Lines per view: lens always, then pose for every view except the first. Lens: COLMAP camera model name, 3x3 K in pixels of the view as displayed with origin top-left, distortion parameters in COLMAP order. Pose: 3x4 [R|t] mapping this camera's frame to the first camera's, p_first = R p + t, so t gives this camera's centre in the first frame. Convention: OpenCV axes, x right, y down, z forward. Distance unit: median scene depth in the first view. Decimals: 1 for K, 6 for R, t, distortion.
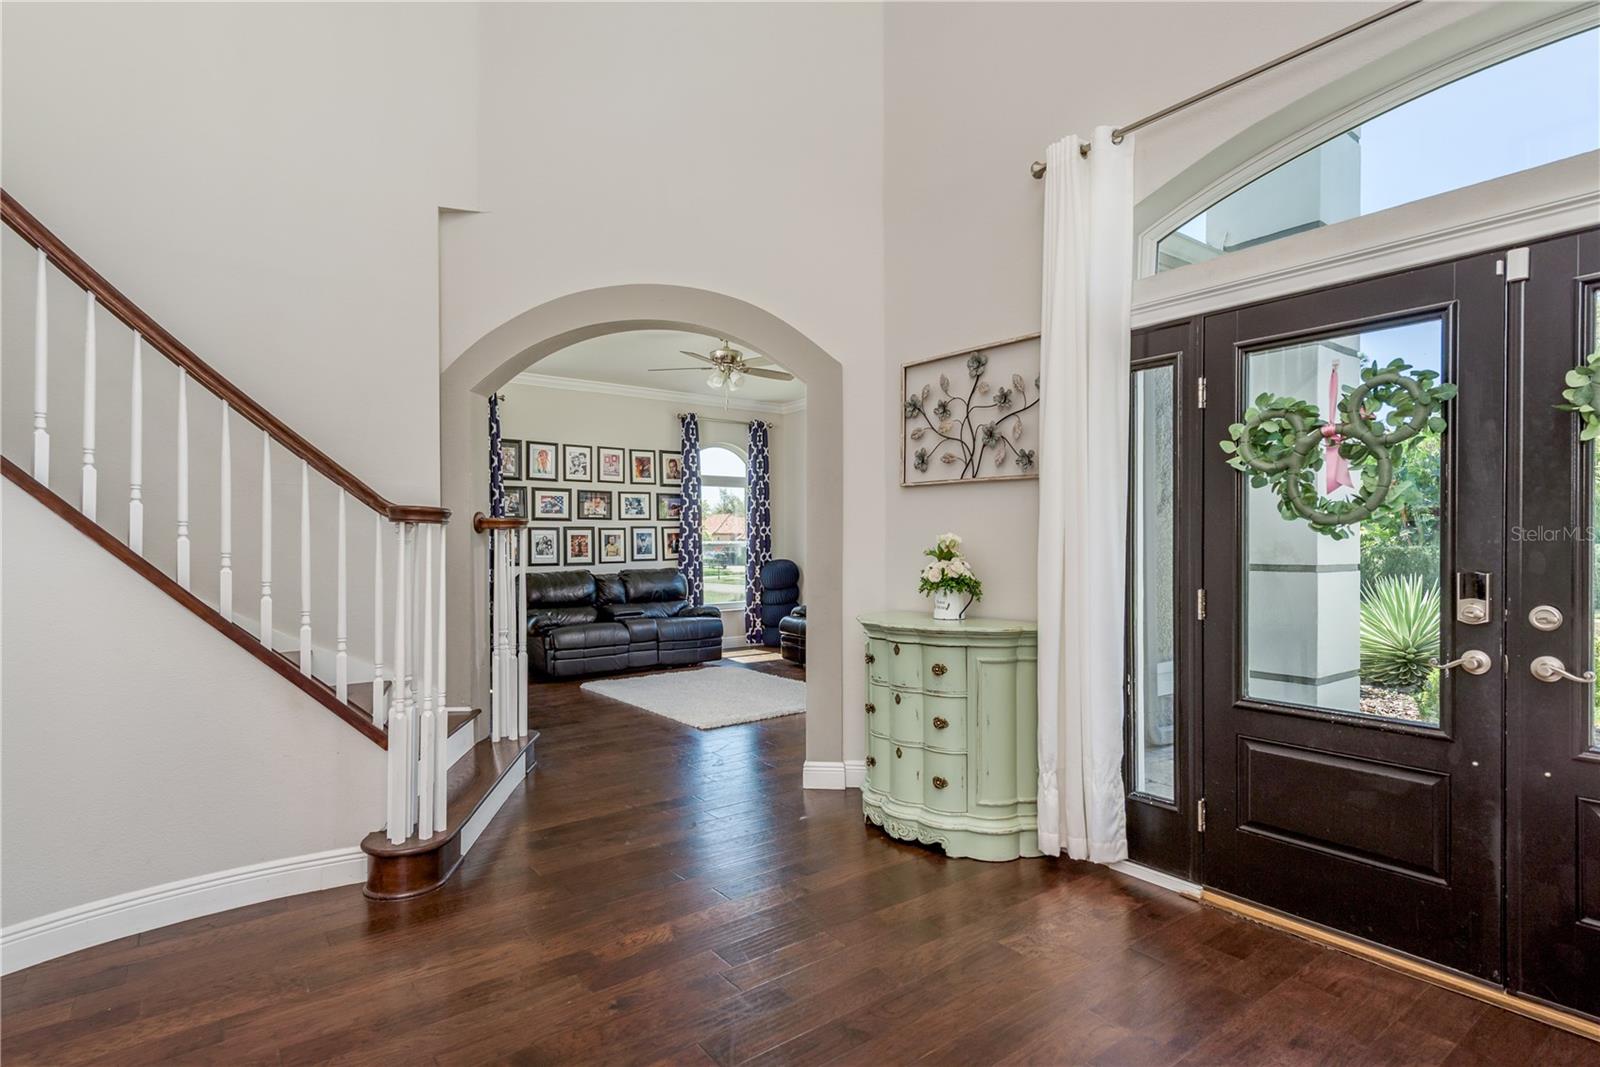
lens RADIAL K [[783.0, 0, 799.0], [0, 783.0, 538.1], [0, 0, 1]] dist [0.000532, -0.001779]
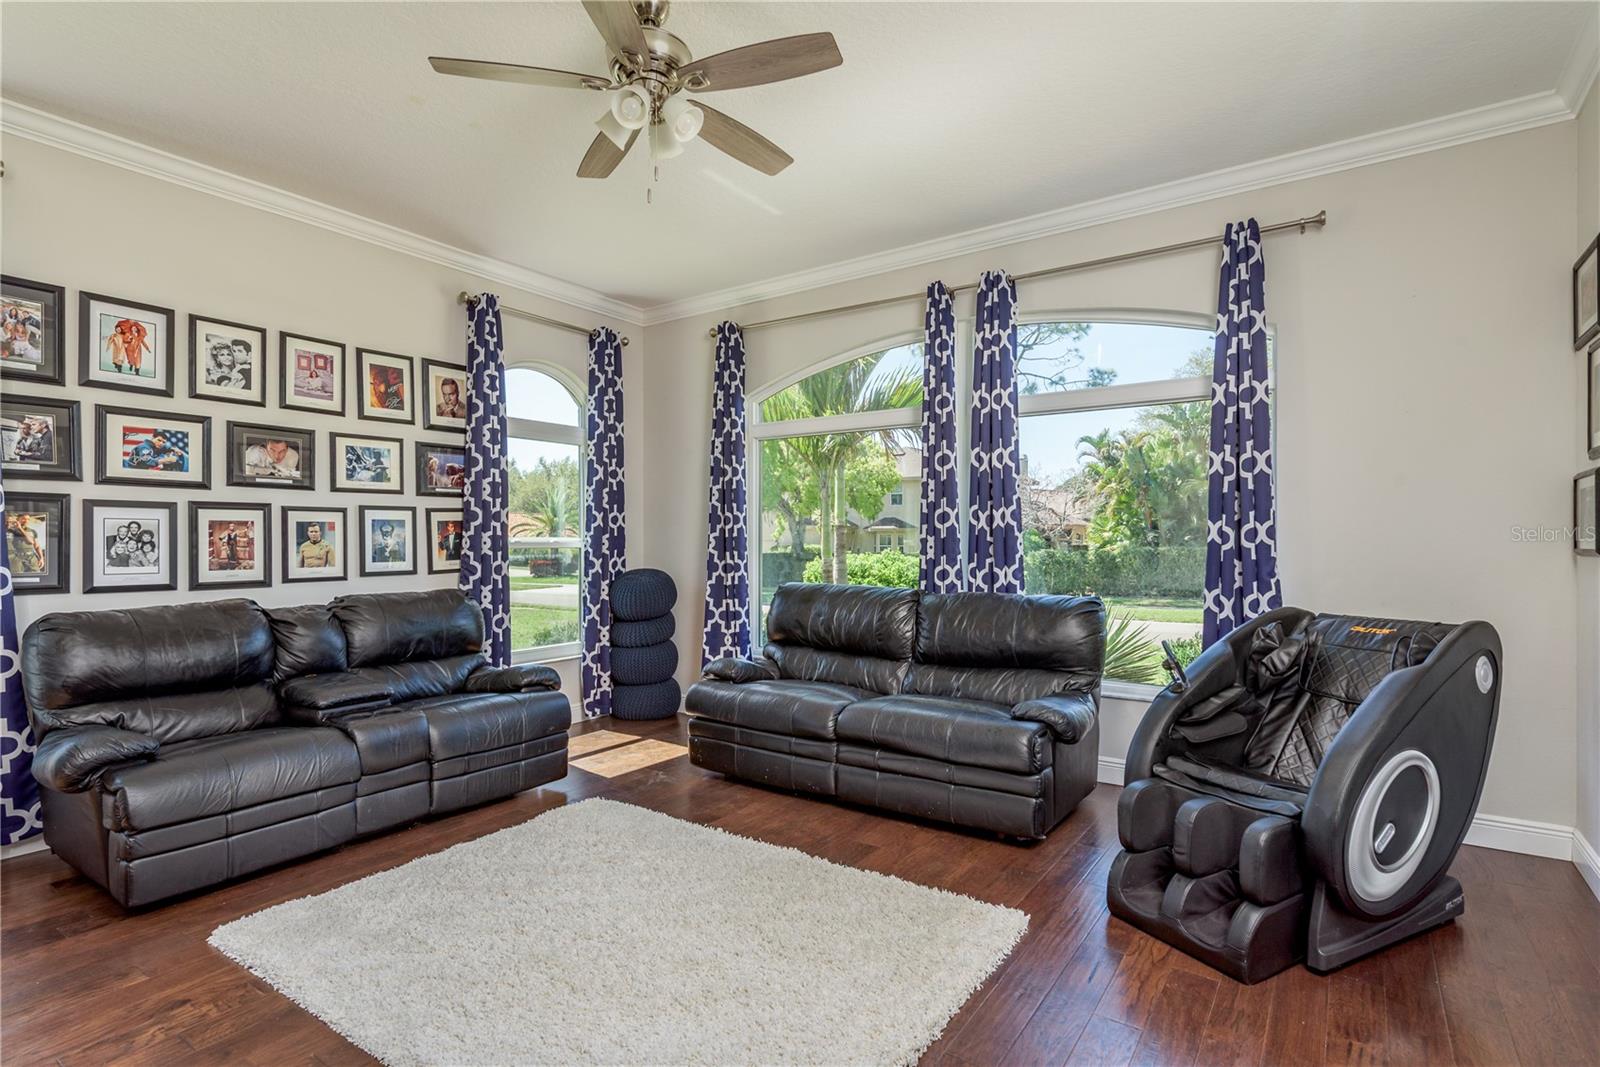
lens RADIAL K [[783.0, 0, 800.2], [0, 783.0, 539.5], [0, 0, 1]] dist [0.000532, -0.001779]
pose [[0.952218, 0.005895, 0.305361, -0.098328], [-0.006690, 0.999976, 0.001556, 0.003559], [-0.305345, -0.003525, 0.952235, 0.435908]]
